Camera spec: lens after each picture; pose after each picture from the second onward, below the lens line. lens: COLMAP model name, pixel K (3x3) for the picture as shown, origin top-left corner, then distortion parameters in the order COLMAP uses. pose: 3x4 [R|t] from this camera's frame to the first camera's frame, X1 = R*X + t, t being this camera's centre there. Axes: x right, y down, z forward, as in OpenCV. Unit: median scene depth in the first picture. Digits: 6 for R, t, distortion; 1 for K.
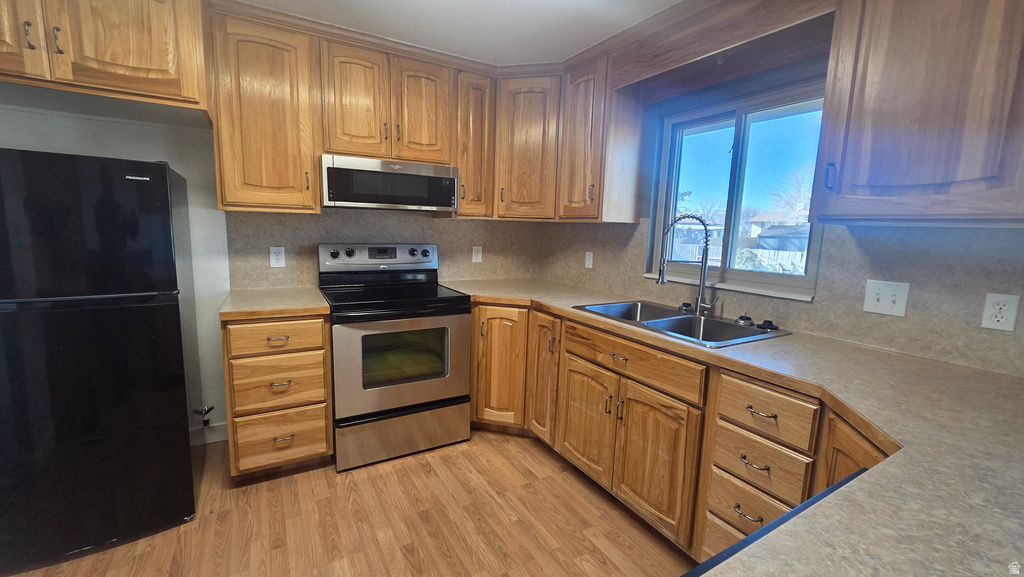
lens RADIAL K [[421.9, 0, 517.8], [0, 421.9, 290.8], [0, 0, 1]] dist [0.001804, 0.000104]
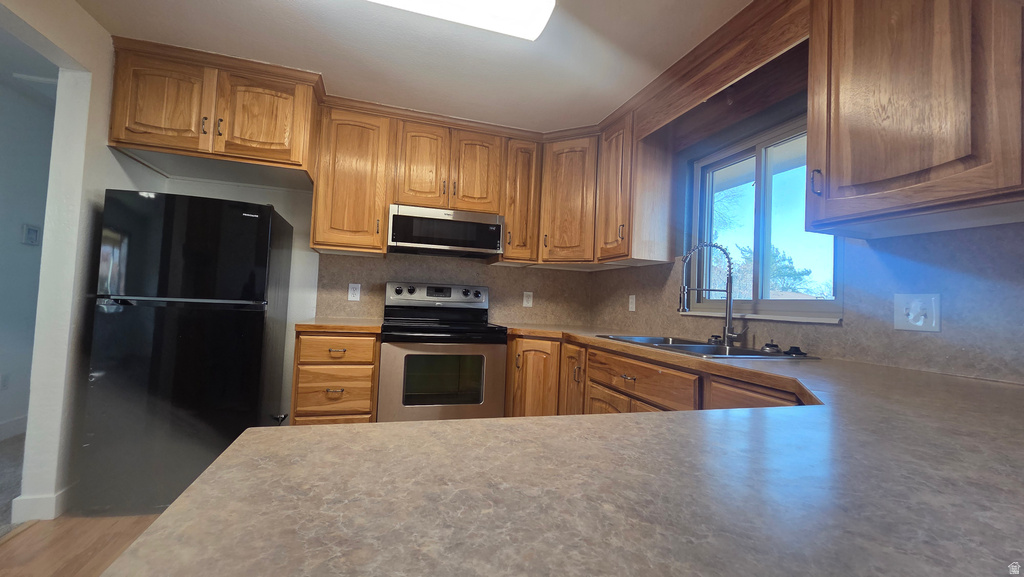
lens RADIAL K [[421.9, 0, 516.2], [0, 421.9, 289.0], [0, 0, 1]] dist [0.001804, 0.000104]
pose [[0.972393, 0.004071, -0.233313, 0.186129], [-0.048530, 0.981513, -0.185138, 0.130312], [0.228246, 0.191350, 0.954615, -0.046728]]
